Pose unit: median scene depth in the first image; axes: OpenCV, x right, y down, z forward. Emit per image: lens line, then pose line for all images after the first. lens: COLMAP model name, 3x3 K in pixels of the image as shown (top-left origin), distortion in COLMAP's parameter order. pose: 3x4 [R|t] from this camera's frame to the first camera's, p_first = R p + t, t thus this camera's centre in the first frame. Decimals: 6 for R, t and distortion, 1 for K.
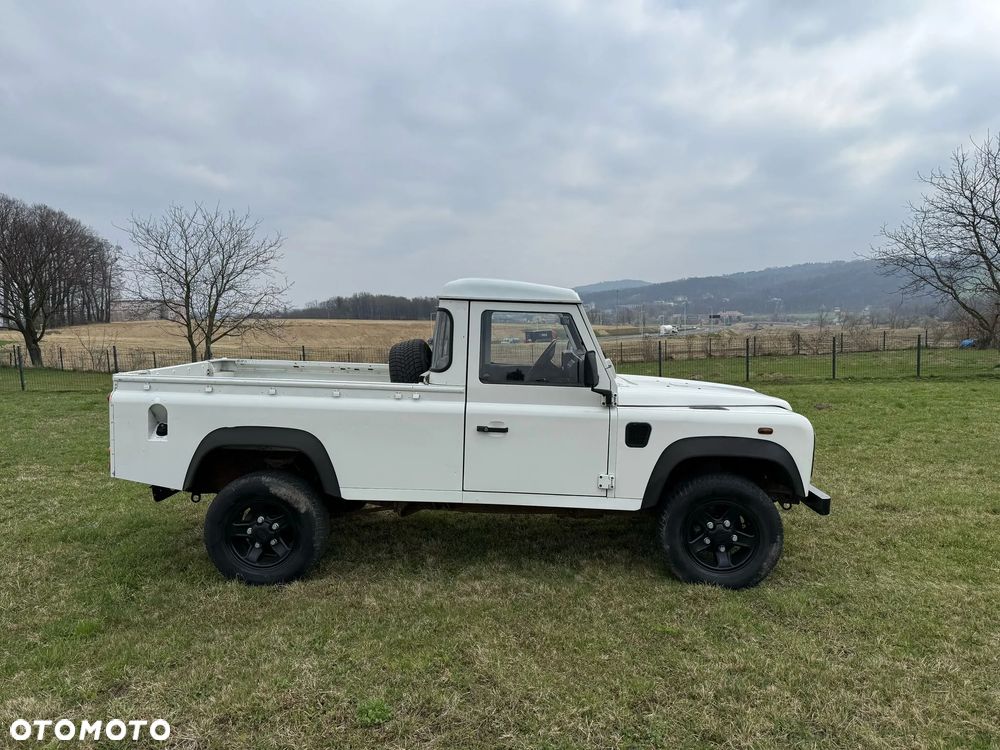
lens RADIAL K [[712.3, 0, 503.7], [0, 712.3, 378.8], [0, 0, 1]] dist [0.131235, -0.207401]
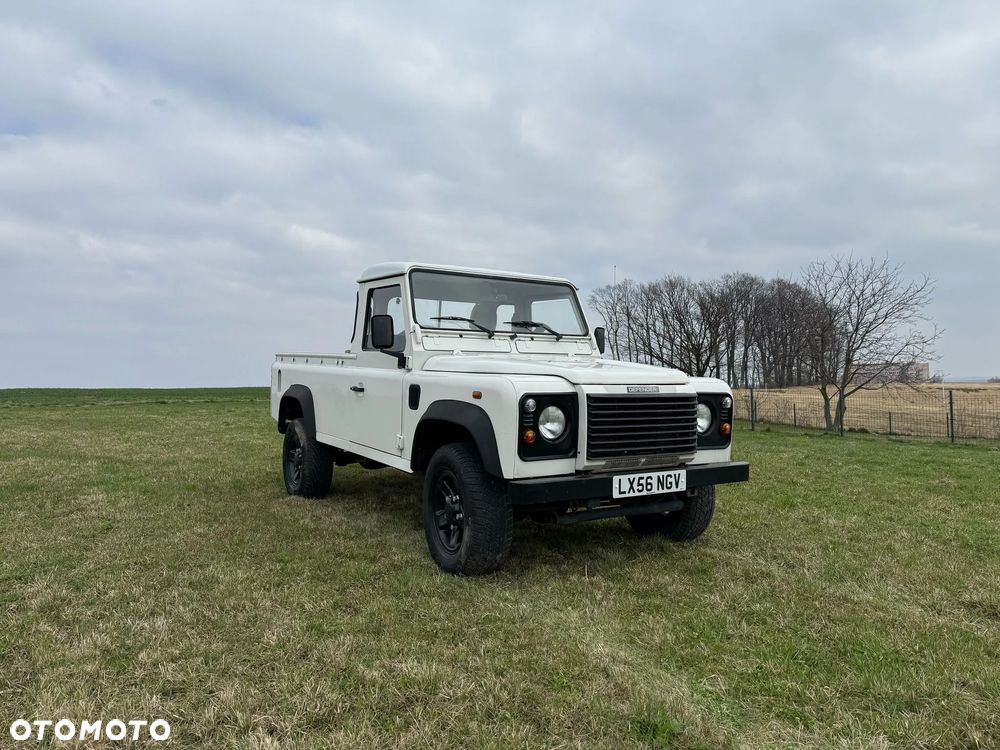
lens RADIAL K [[714.2, 0, 494.3], [0, 714.2, 377.6], [0, 0, 1]] dist [0.130398, -0.000003]
pose [[0.559548, 0.005647, -0.828779, 1.076680], [-0.083384, 0.995287, -0.049515, 0.091221], [0.824593, 0.096813, 0.557381, 0.530391]]
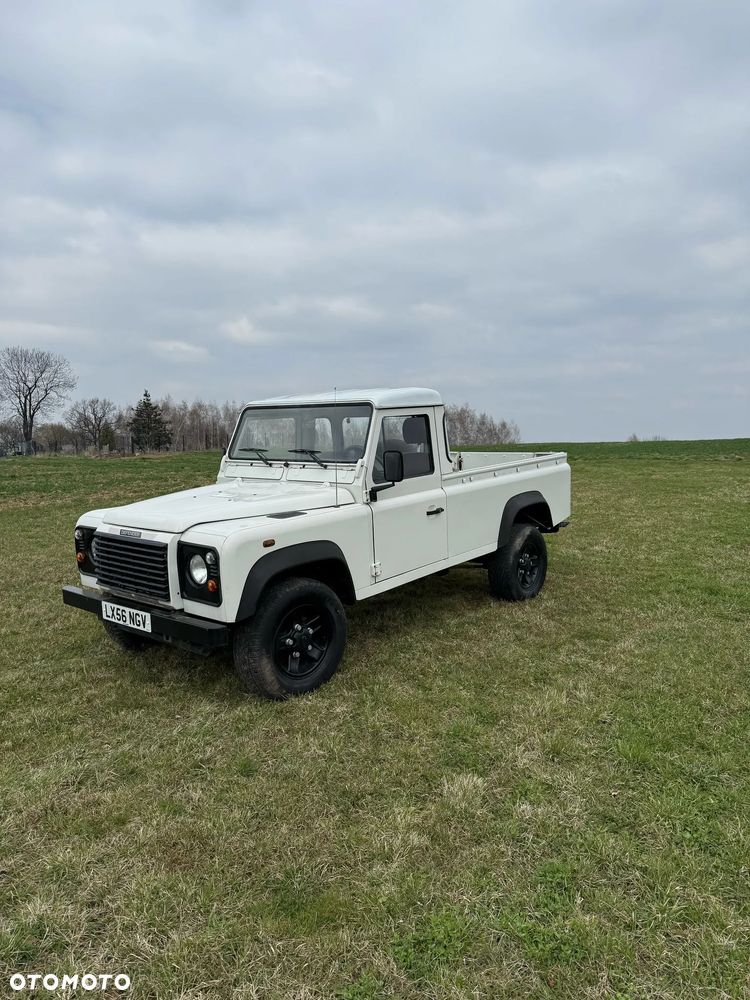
lens RADIAL K [[712.3, 0, 375.0], [0, 712.3, 500.0], [0, 0, 1]] dist [0.131235, -0.207401]
pose [[-0.631004, 0.098616, -0.769487, 0.993291], [-0.051544, 0.984366, 0.168422, -0.181846], [0.774066, 0.145938, -0.616056, 2.035569]]
